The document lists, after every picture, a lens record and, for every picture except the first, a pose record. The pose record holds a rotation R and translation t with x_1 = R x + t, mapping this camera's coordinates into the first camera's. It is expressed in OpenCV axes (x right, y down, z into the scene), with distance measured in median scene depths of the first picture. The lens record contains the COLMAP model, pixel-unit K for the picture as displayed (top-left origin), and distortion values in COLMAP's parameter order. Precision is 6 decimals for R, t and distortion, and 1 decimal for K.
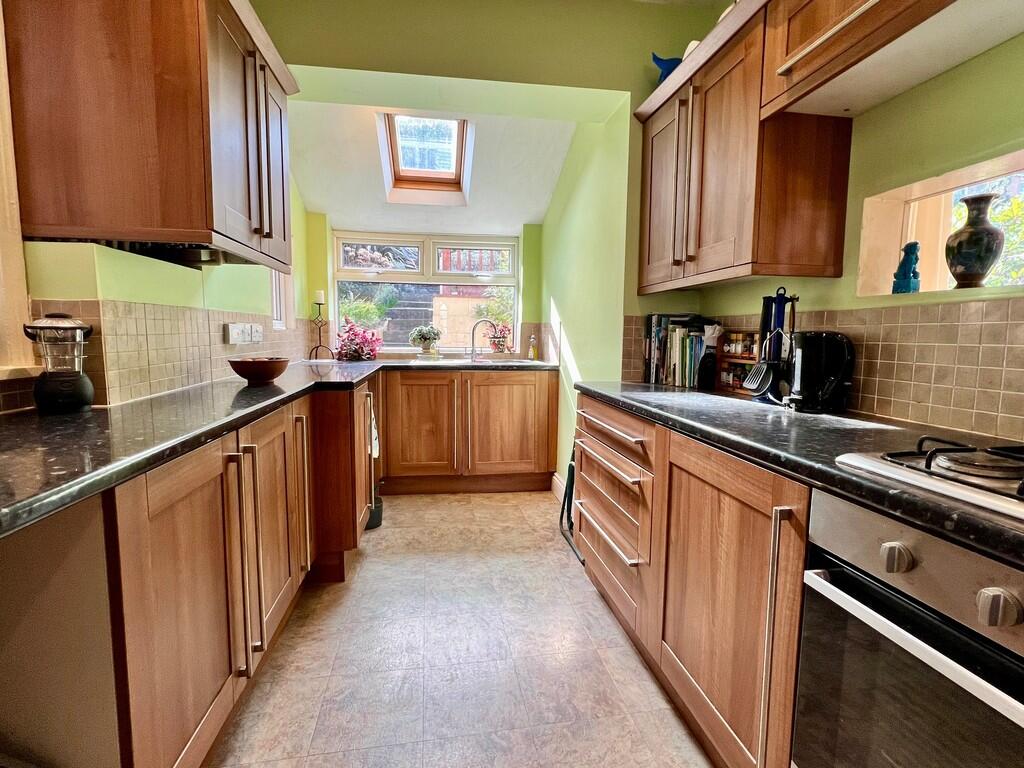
lens RADIAL K [[487.0, 0, 510.6], [0, 487.0, 383.3], [0, 0, 1]] dist [0.000623, -0.000013]
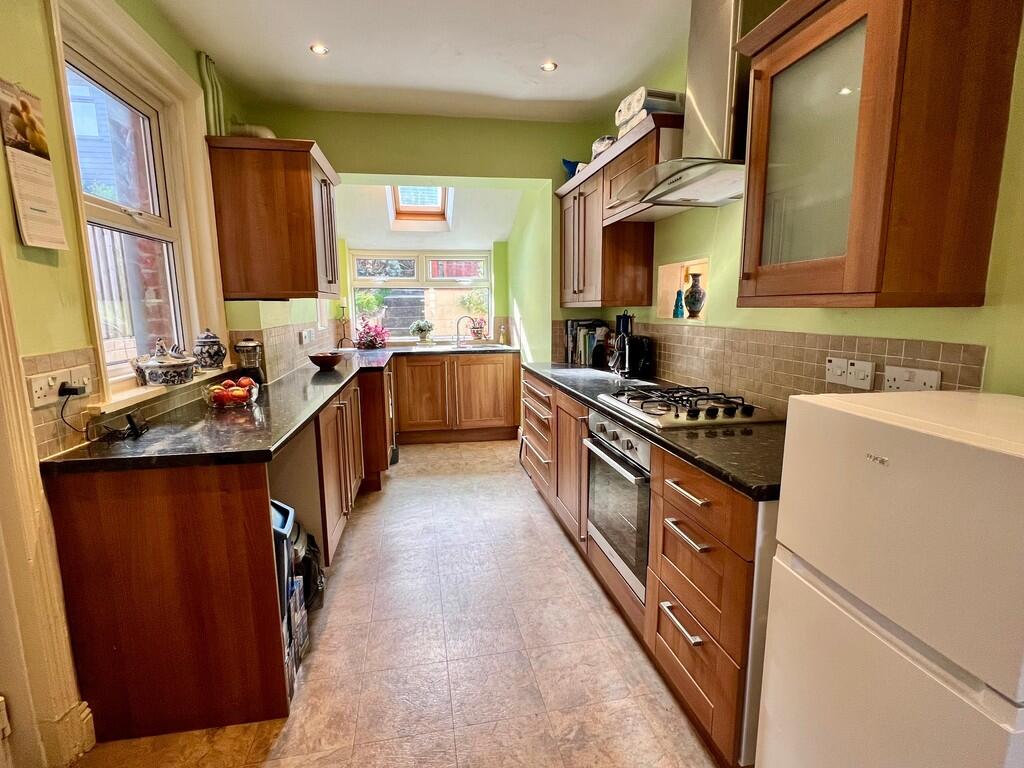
lens RADIAL K [[487.0, 0, 510.1], [0, 487.0, 382.1], [0, 0, 1]] dist [0.000623, -0.000013]
pose [[0.999486, -0.024171, 0.021039, 0.052914], [0.023037, 0.998353, 0.052546, -0.022431], [-0.022275, -0.052034, 0.998397, -0.524444]]
